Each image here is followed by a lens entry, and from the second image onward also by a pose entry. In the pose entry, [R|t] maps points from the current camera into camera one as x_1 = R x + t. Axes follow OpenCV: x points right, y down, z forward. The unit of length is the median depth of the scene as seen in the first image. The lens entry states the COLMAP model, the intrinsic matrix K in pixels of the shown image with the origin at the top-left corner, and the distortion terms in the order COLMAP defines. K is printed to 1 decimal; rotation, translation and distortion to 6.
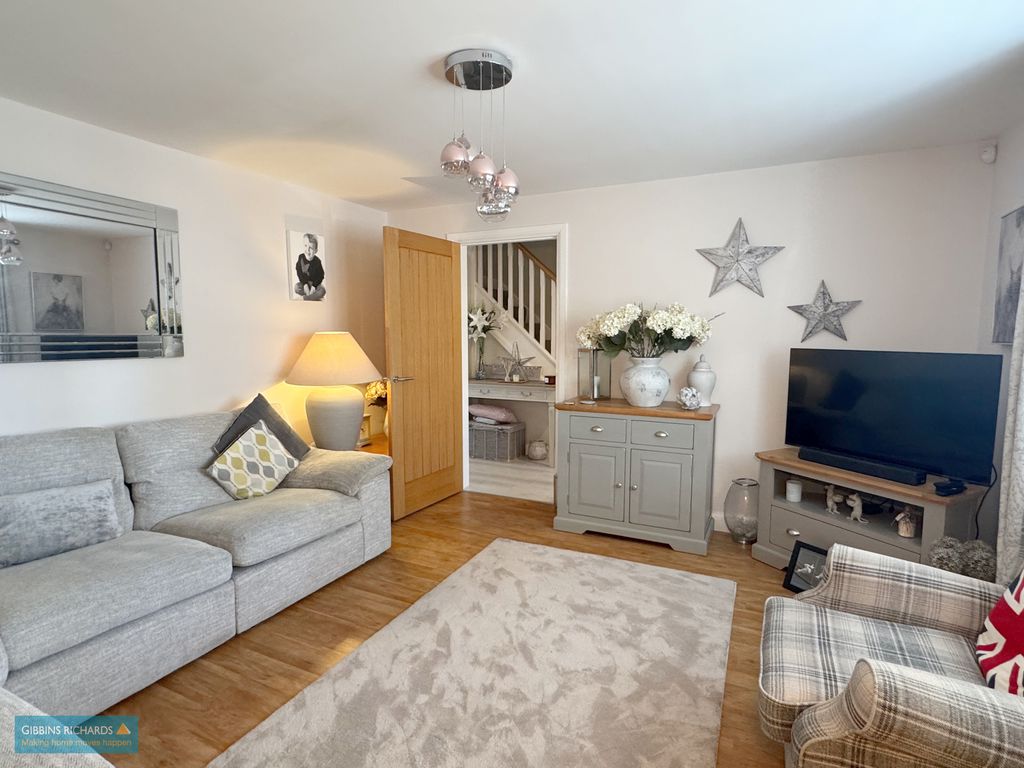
lens RADIAL K [[542.0, 0, 510.1], [0, 542.0, 382.9], [0, 0, 1]] dist [0.002759, 0.001204]
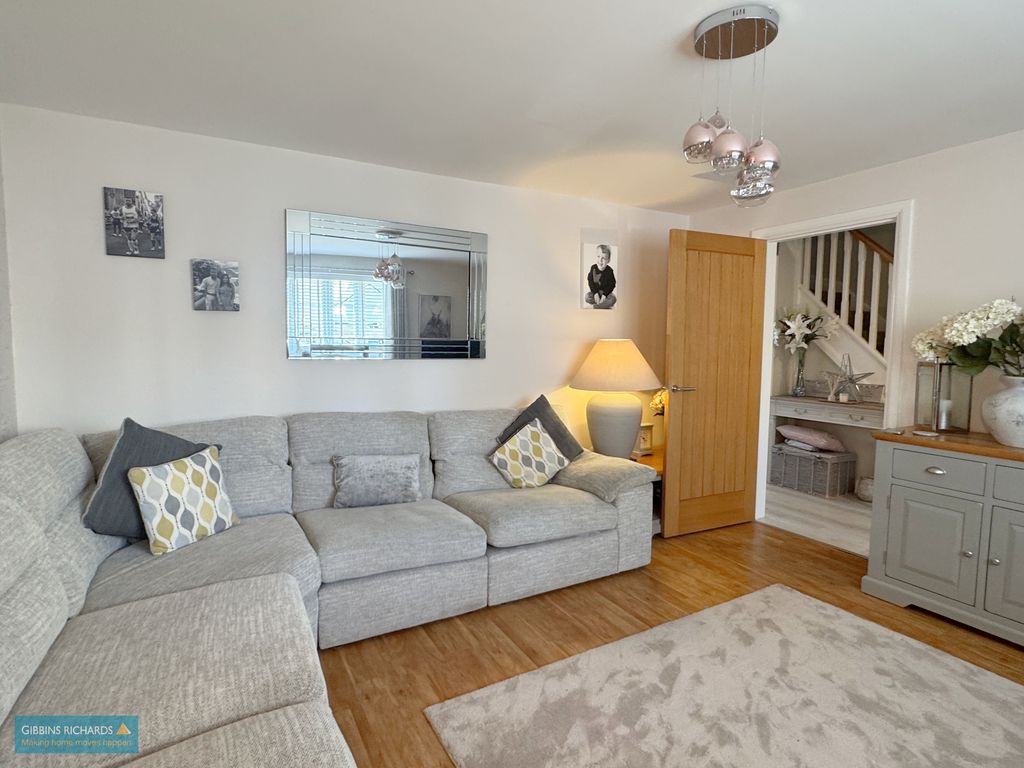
lens RADIAL K [[542.0, 0, 514.1], [0, 542.0, 385.1], [0, 0, 1]] dist [0.002759, 0.001204]
pose [[0.822286, 0.050889, -0.566795, 0.113580], [-0.060863, 0.998145, 0.001319, 0.002649], [0.565811, 0.033413, 0.823858, 0.070102]]
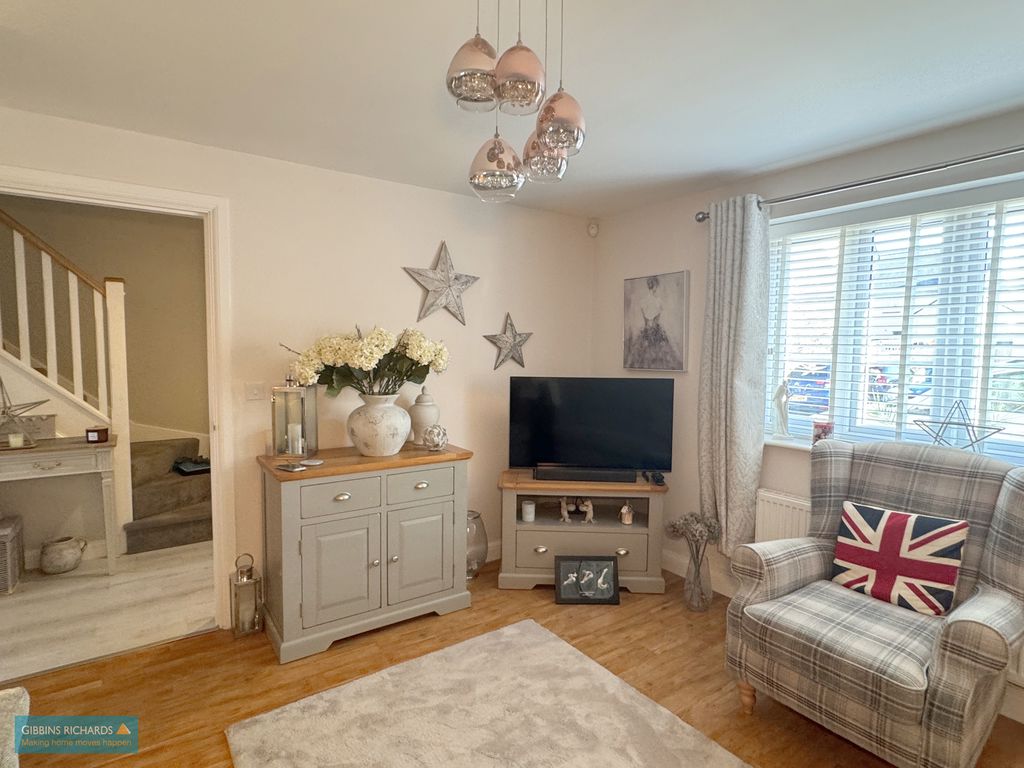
lens RADIAL K [[542.0, 0, 510.2], [0, 542.0, 382.5], [0, 0, 1]] dist [0.002759, 0.001204]
pose [[0.485448, -0.052792, 0.872670, -0.398008], [0.073306, 0.997118, 0.019542, -0.073328], [-0.871187, 0.054485, 0.487919, 0.489803]]
